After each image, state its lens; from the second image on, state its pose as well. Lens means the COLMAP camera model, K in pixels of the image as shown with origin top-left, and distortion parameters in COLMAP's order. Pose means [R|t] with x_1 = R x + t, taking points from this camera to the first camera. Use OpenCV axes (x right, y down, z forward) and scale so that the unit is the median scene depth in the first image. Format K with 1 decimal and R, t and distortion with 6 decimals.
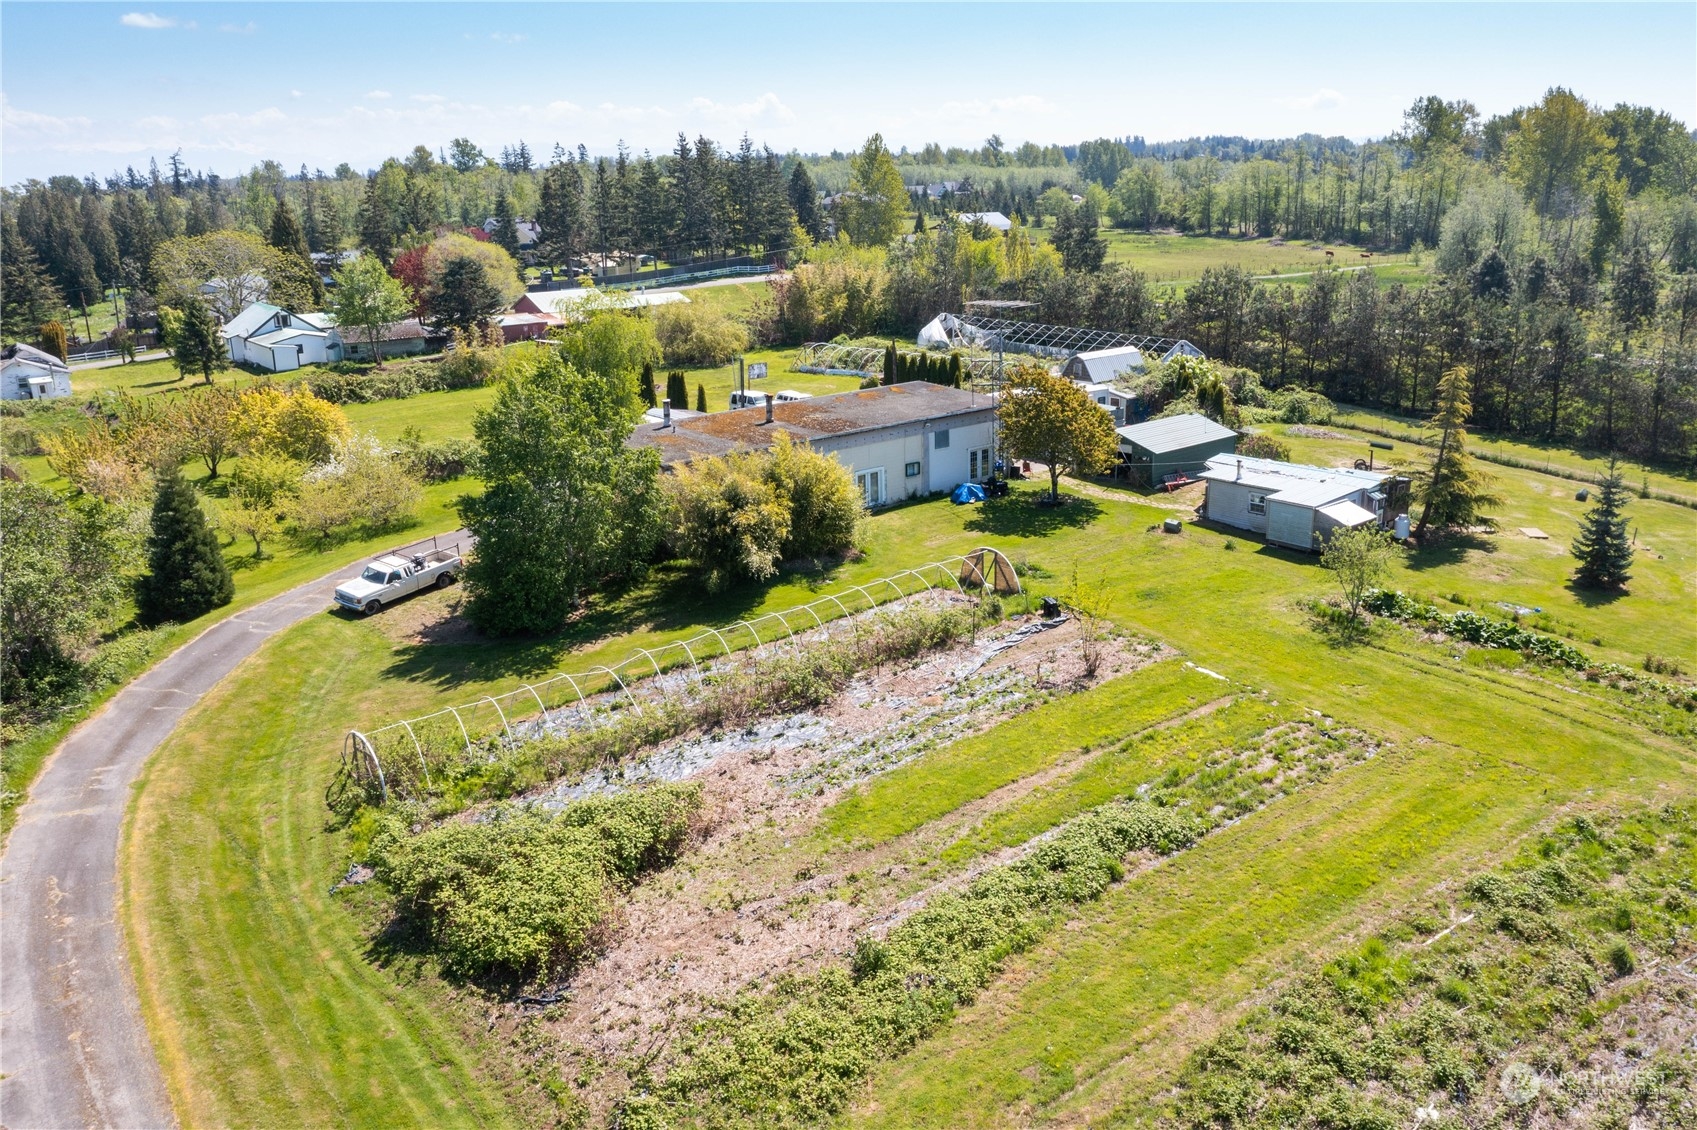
lens RADIAL K [[1359.9, 0, 845.9], [0, 1359.9, 570.4], [0, 0, 1]] dist [-0.020173, 0.007806]
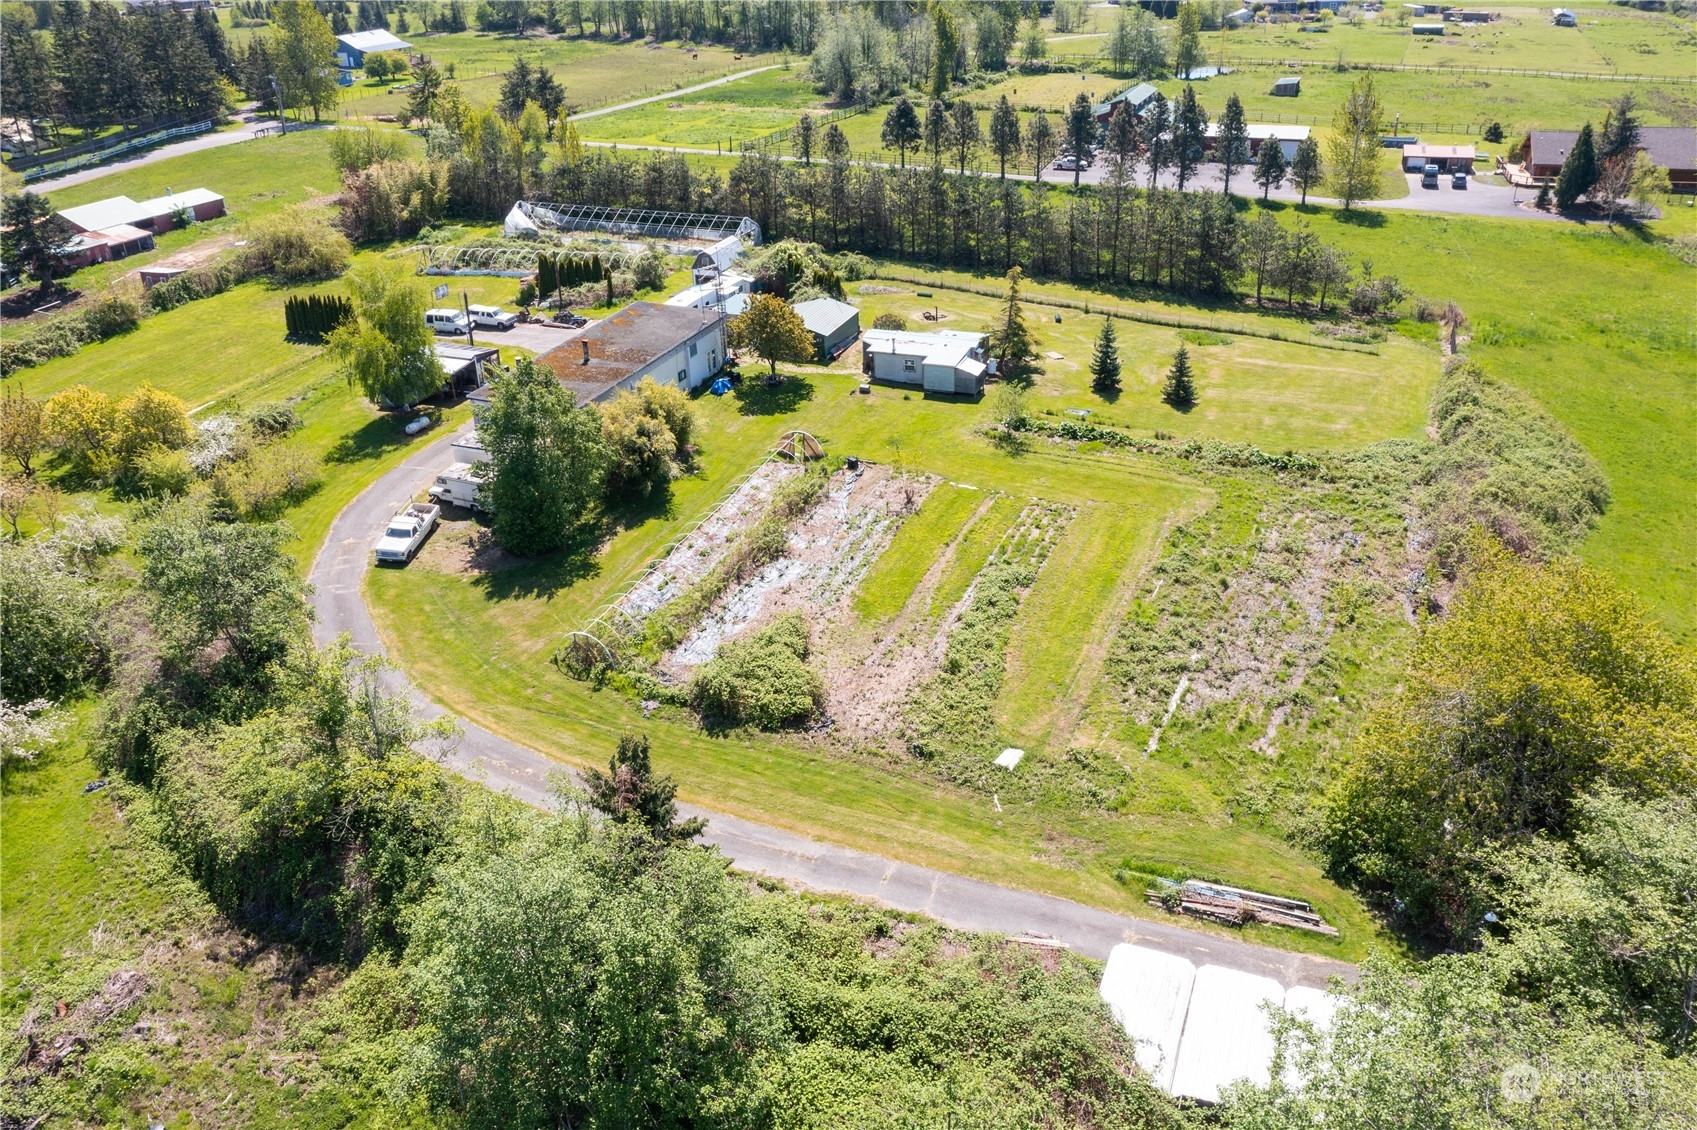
lens RADIAL K [[1359.9, 0, 848.7], [0, 1359.9, 565.0], [0, 0, 1]] dist [-0.020173, 0.007806]
pose [[0.874357, -0.227846, 0.428470, -0.497235], [0.151614, 0.966986, 0.204820, -0.162217], [-0.460992, -0.114124, 0.880035, -0.389337]]
